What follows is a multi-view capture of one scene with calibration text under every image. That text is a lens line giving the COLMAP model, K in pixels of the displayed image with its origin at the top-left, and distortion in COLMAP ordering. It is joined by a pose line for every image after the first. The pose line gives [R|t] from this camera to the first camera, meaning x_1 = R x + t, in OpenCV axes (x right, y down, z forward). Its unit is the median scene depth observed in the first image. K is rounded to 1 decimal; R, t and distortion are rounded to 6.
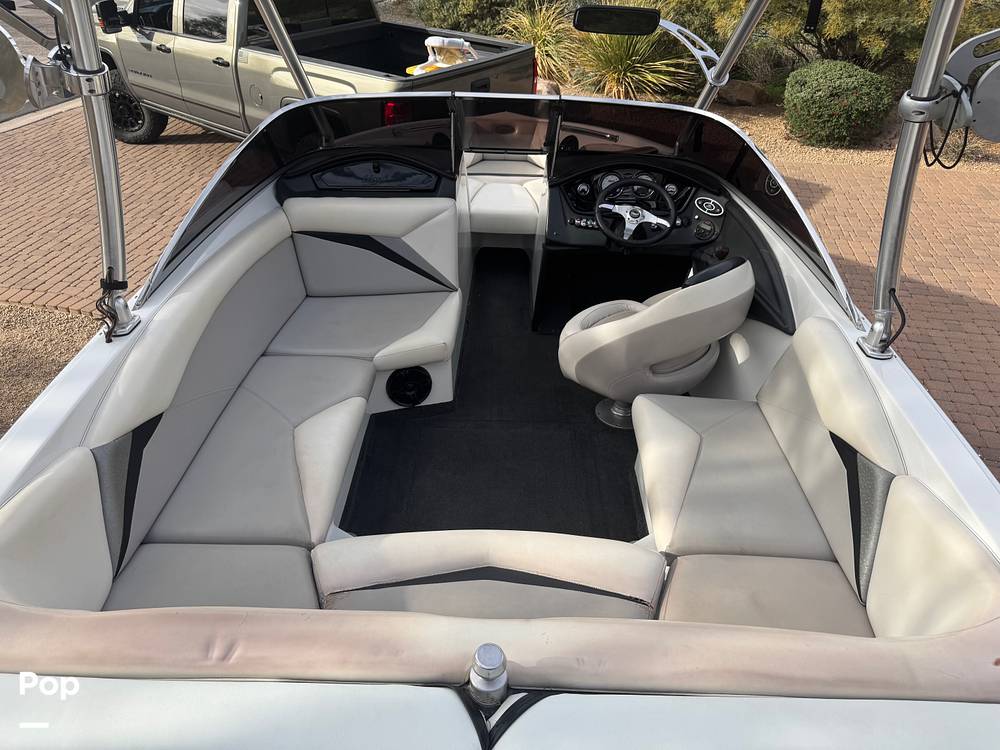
lens RADIAL K [[706.6, 0, 500.2], [0, 706.6, 392.7], [0, 0, 1]] dist [0.115077, -0.157763]
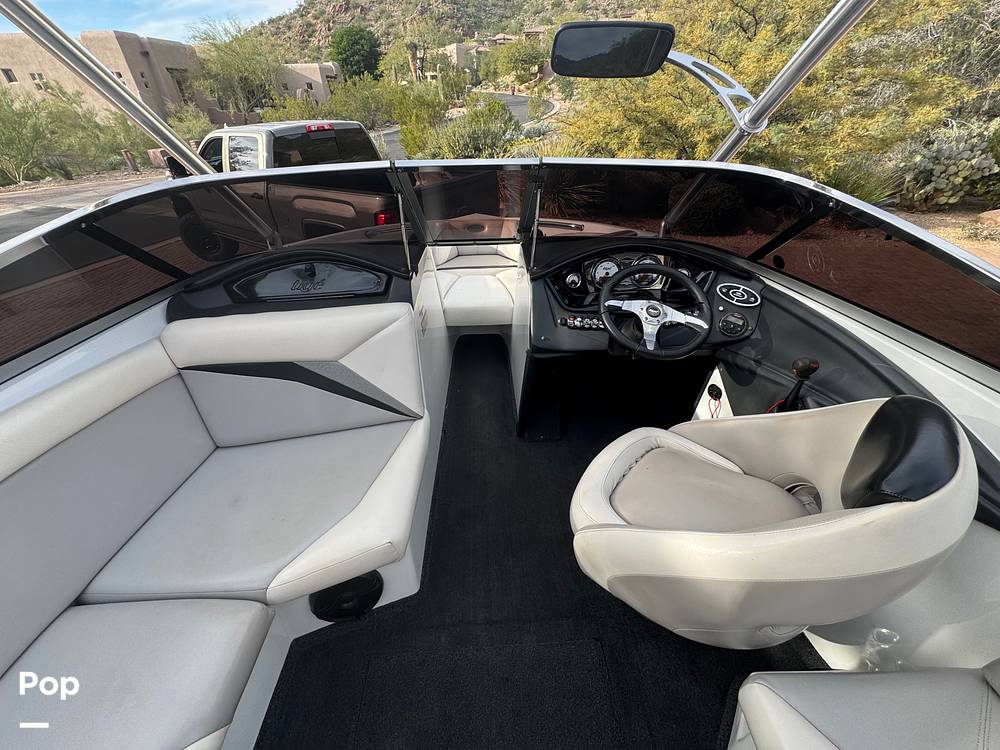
lens RADIAL K [[398.0, 0, 501.7], [0, 398.0, 381.0], [0, 0, 1]] dist [-0.000842, -0.000525]
pose [[0.997050, -0.069066, 0.033488, 0.013953], [0.069540, 0.997492, -0.013200, -0.175118], [-0.032492, 0.015490, 0.999352, 0.566989]]
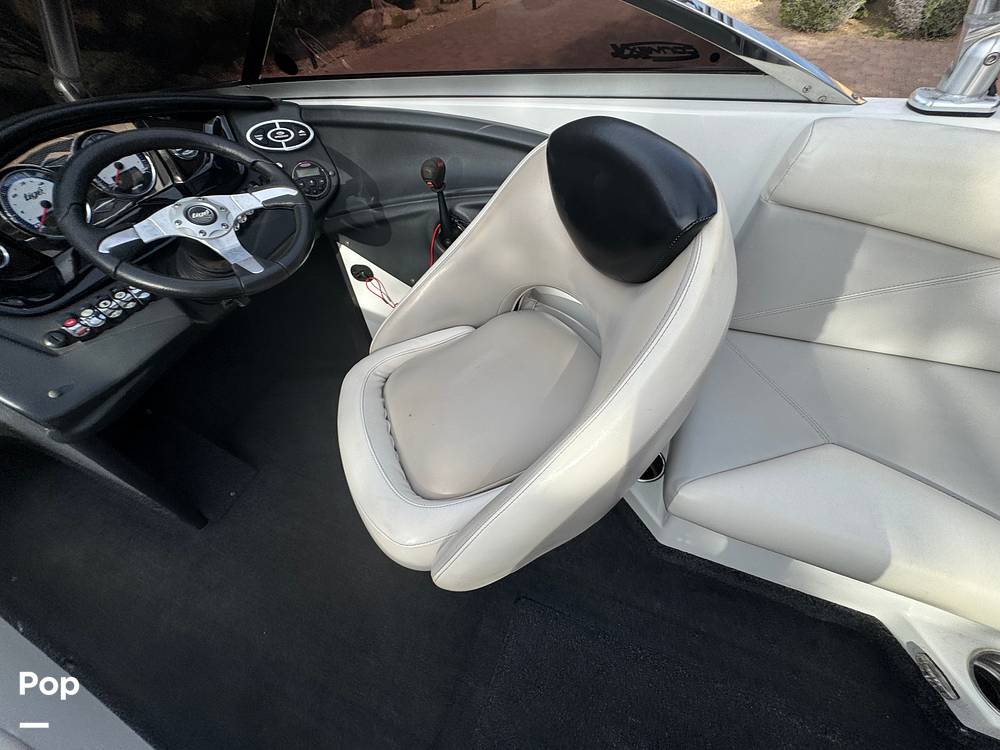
lens RADIAL K [[398.0, 0, 501.7], [0, 398.0, 381.0], [0, 0, 1]] dist [-0.000842, -0.000525]
pose [[0.343122, -0.766018, 0.543584, 0.051187], [0.612365, 0.621253, 0.488932, -0.188322], [-0.712234, 0.165109, 0.682248, 0.704478]]
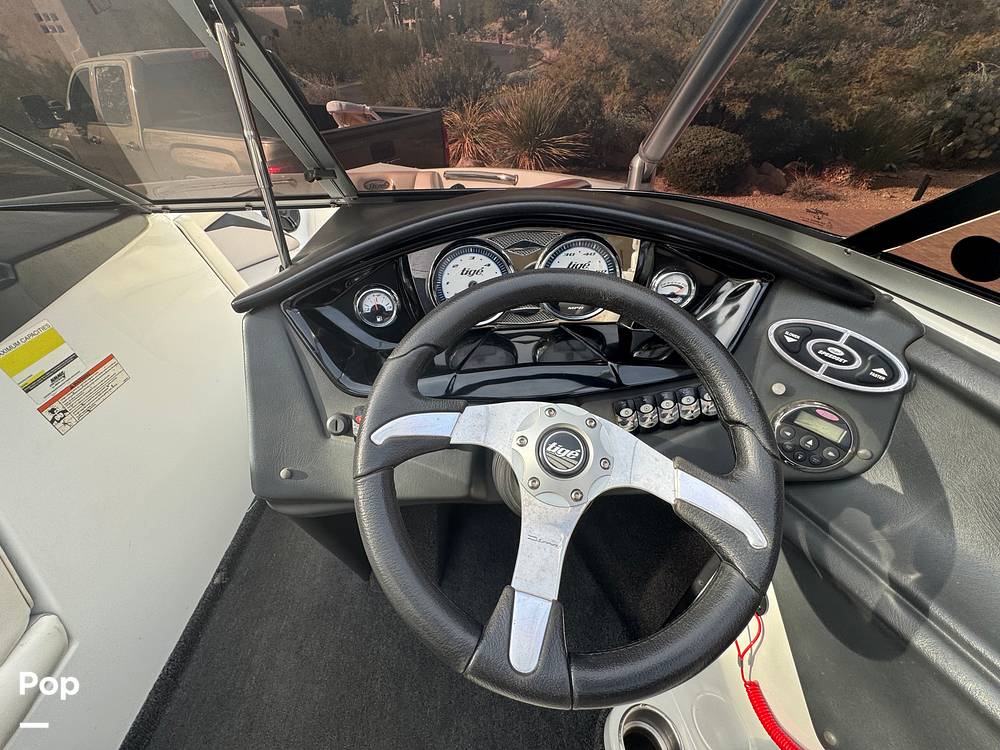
lens RADIAL K [[397.9, 0, 500.0], [0, 397.9, 375.0], [0, 0, 1]] dist [-0.001849, 0.000028]
pose [[0.995924, -0.081476, 0.038689, 0.159479], [0.079399, 0.995460, 0.052487, -0.264925], [-0.042790, -0.049201, 0.997872, 0.842713]]
